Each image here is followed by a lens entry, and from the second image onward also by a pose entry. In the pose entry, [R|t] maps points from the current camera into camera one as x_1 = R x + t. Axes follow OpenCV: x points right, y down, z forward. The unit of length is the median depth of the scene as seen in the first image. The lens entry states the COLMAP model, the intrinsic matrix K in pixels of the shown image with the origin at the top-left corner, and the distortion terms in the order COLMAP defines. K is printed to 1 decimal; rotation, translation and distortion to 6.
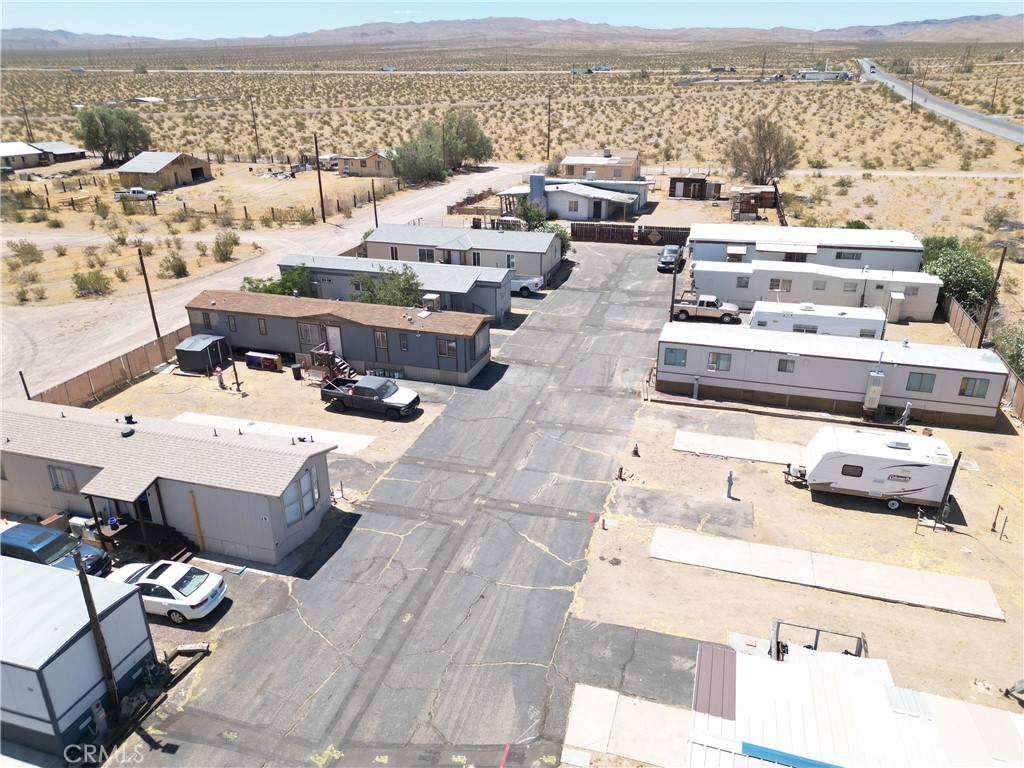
lens RADIAL K [[724.2, 0, 511.1], [0, 724.2, 389.4], [0, 0, 1]] dist [0.049773, -0.026745]
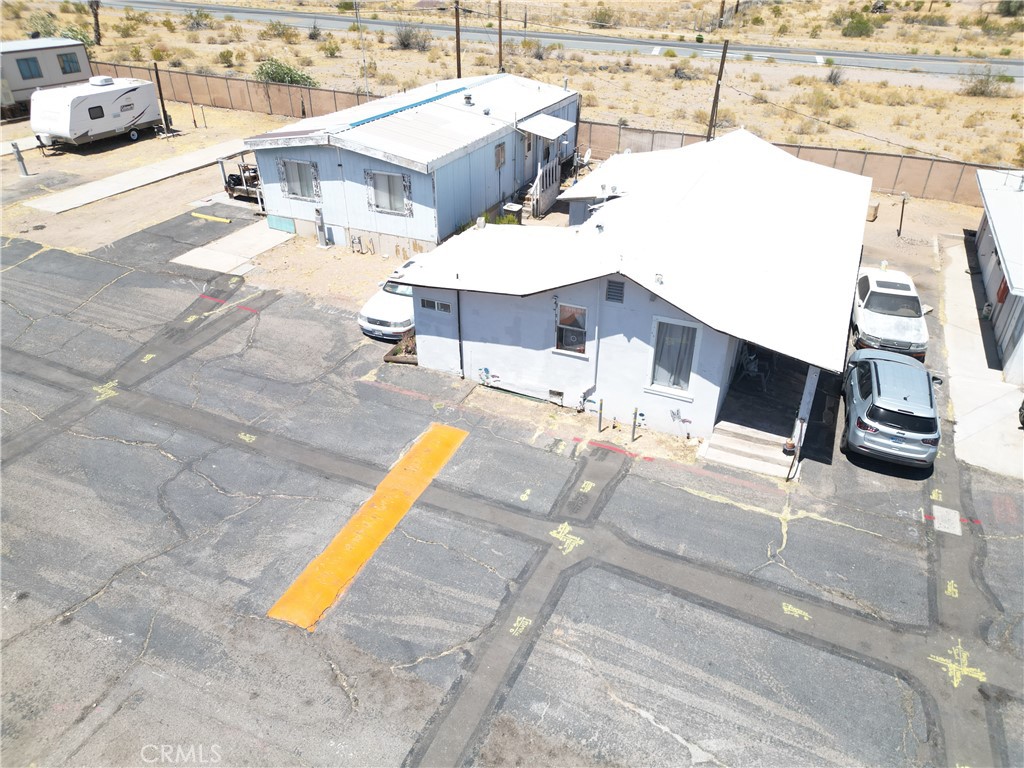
lens RADIAL K [[724.2, 0, 513.3], [0, 724.2, 384.5], [0, 0, 1]] dist [0.049773, -0.026745]
pose [[0.121098, -0.519611, 0.845778, -0.805742], [0.401785, 0.804789, 0.436901, 0.276478], [-0.907692, 0.286913, 0.306230, 0.273659]]
